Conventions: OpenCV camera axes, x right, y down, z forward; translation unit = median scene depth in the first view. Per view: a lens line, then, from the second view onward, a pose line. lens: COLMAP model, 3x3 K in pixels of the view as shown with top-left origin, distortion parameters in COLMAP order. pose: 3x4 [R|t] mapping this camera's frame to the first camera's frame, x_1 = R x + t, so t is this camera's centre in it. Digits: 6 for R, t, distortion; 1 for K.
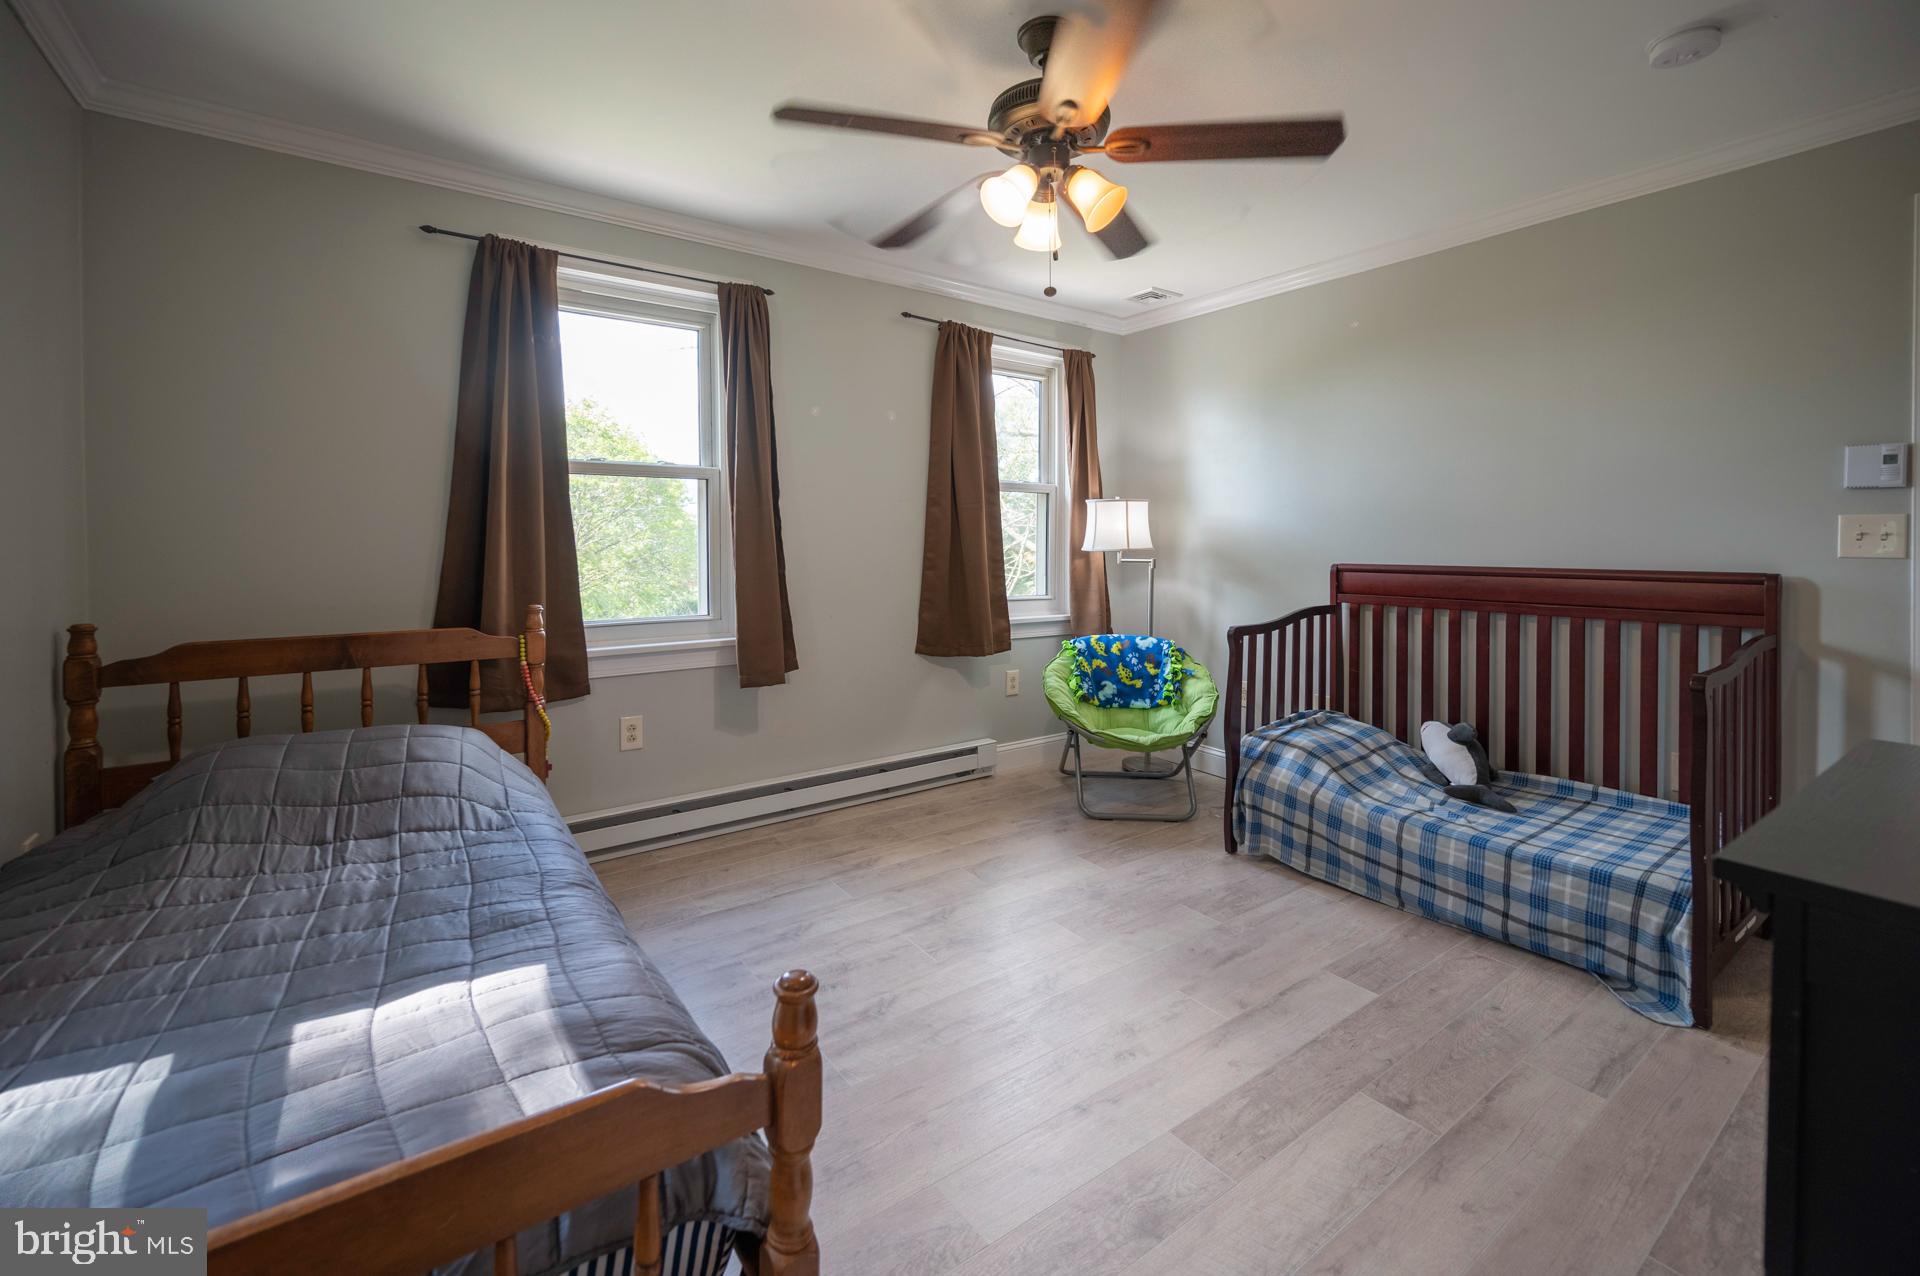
lens RADIAL K [[815.6, 0, 960.0], [0, 815.6, 638.0], [0, 0, 1]] dist [-0.000024, -0.000034]
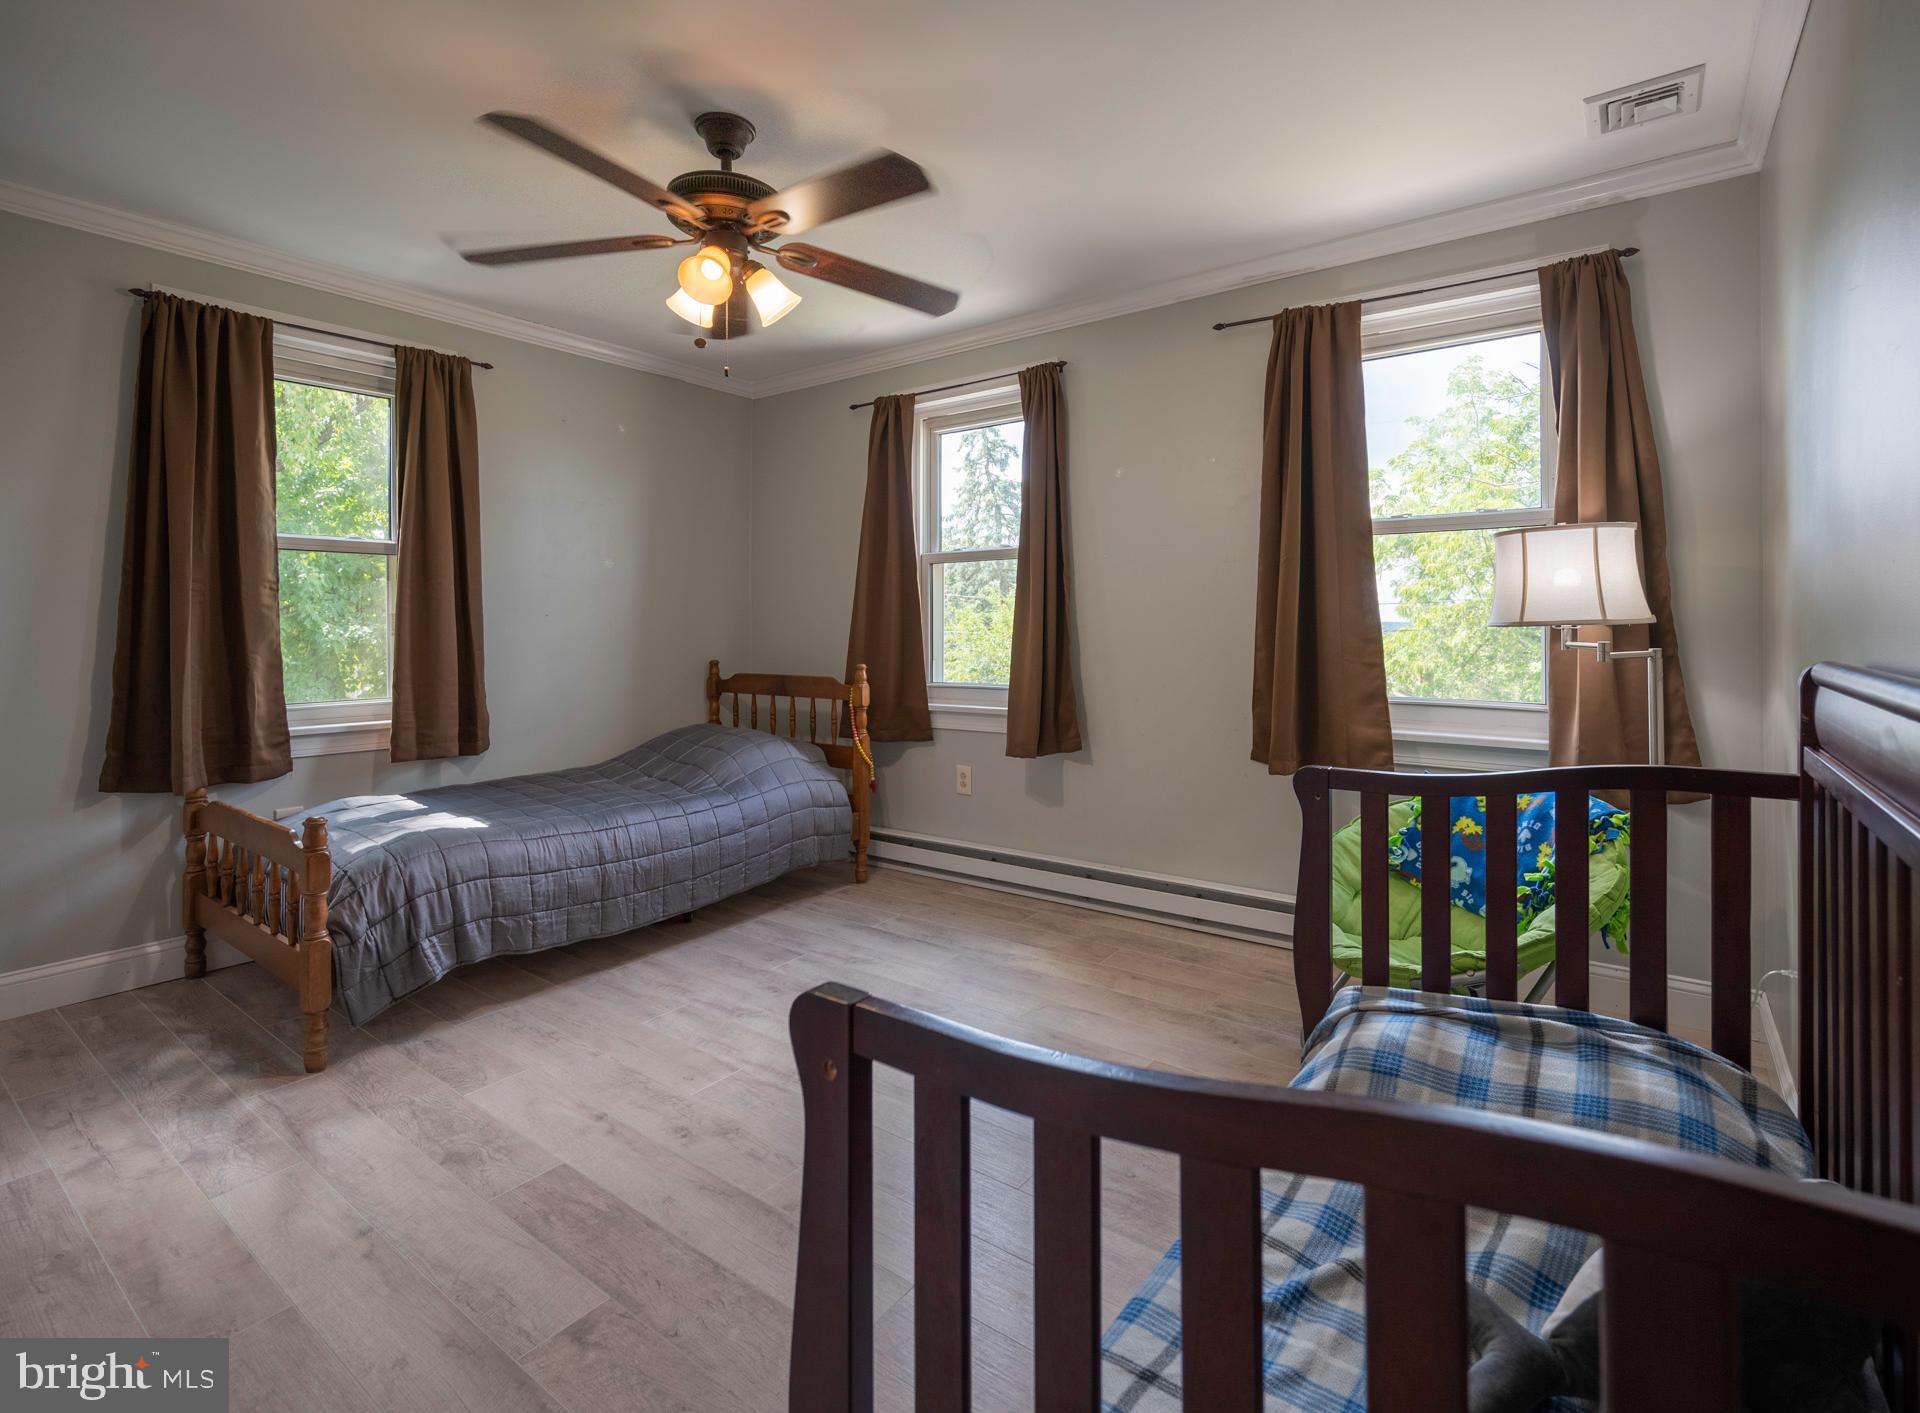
lens RADIAL K [[904.1, 0, 960.0], [0, 904.1, 706.5], [0, 0, 1]] dist [0.001237, 0.000224]
pose [[0.290211, 0.092790, -0.952453, 0.829313], [-0.100660, 0.992727, 0.066042, -0.073887], [0.951654, 0.076708, 0.297441, 0.604154]]
